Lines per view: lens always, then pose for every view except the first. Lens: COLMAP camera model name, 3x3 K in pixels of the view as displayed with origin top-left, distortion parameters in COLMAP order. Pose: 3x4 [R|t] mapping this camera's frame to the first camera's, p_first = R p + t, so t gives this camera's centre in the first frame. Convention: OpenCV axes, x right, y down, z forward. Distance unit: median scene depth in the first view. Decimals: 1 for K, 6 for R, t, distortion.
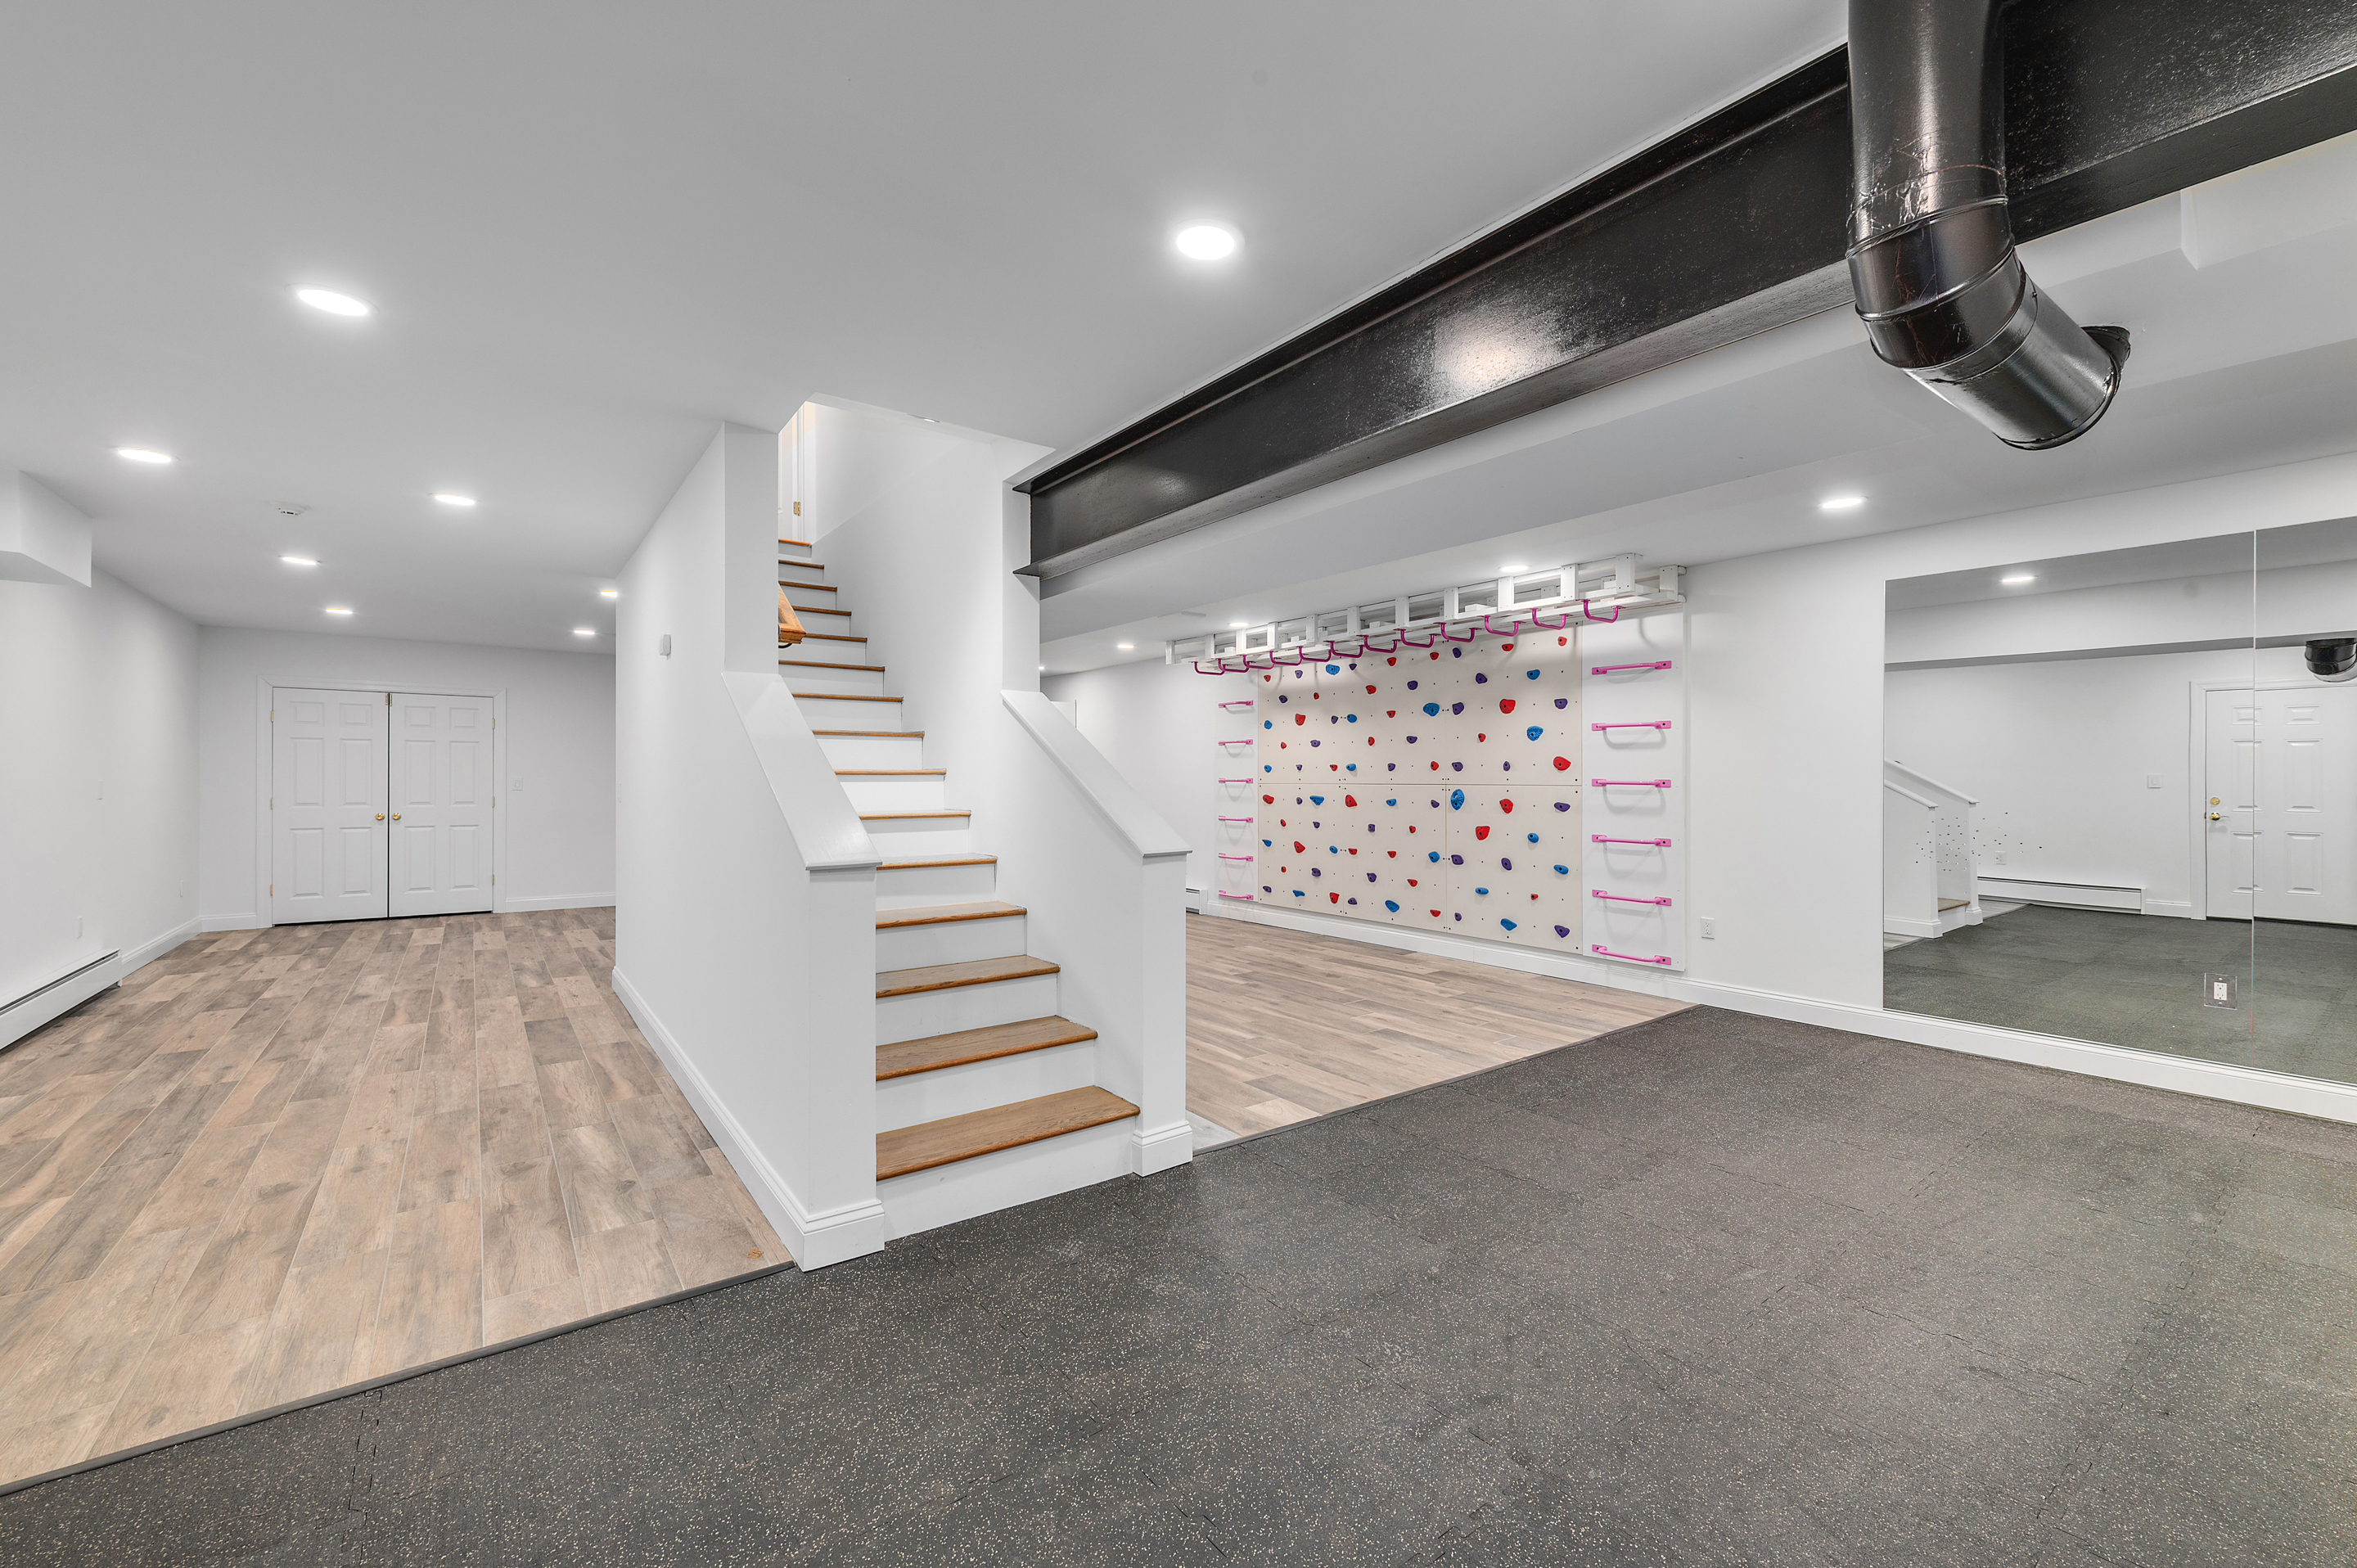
lens RADIAL K [[943.9, 0, 1169.6], [0, 943.9, 783.6], [0, 0, 1]] dist [0.003037, -0.000818]
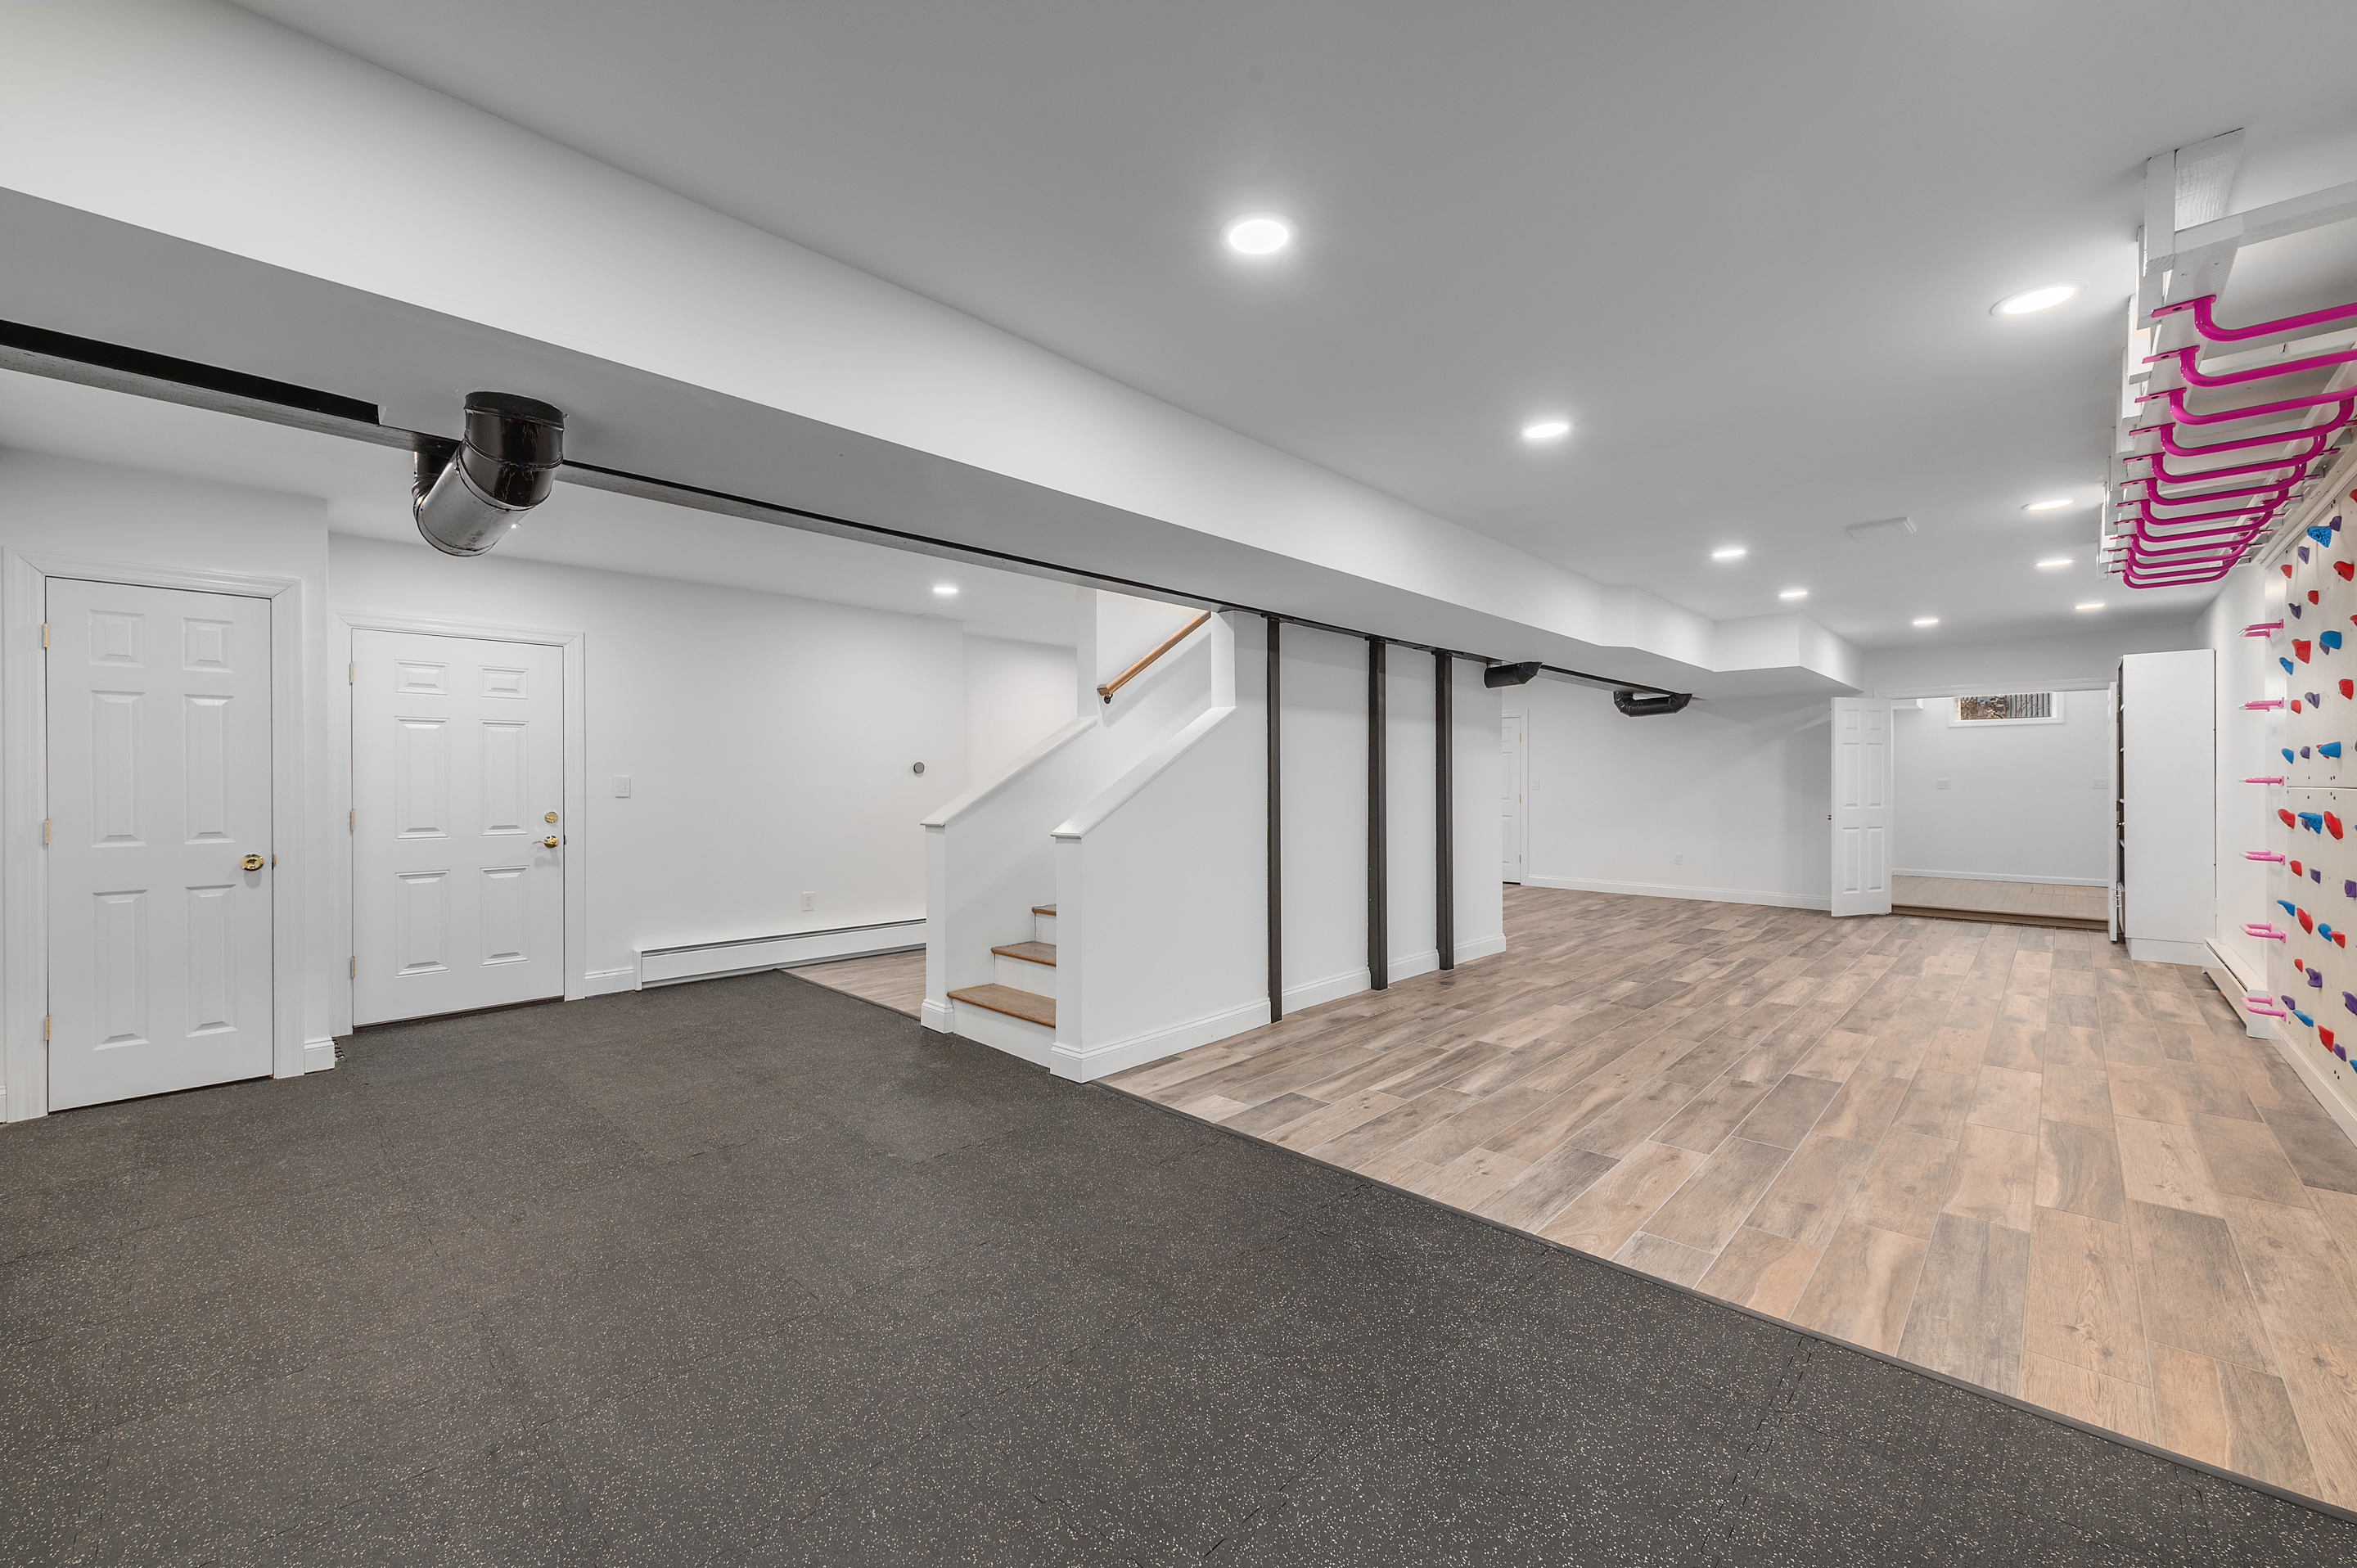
lens RADIAL K [[918.0, 0, 1169.7], [0, 918.0, 781.7], [0, 0, 1]] dist [0.017966, -0.006465]
pose [[0.175697, -0.001313, -0.984443, 0.957774], [-0.004423, 0.999988, -0.002123, 0.000192], [0.984434, 0.004727, 0.175689, 0.689534]]
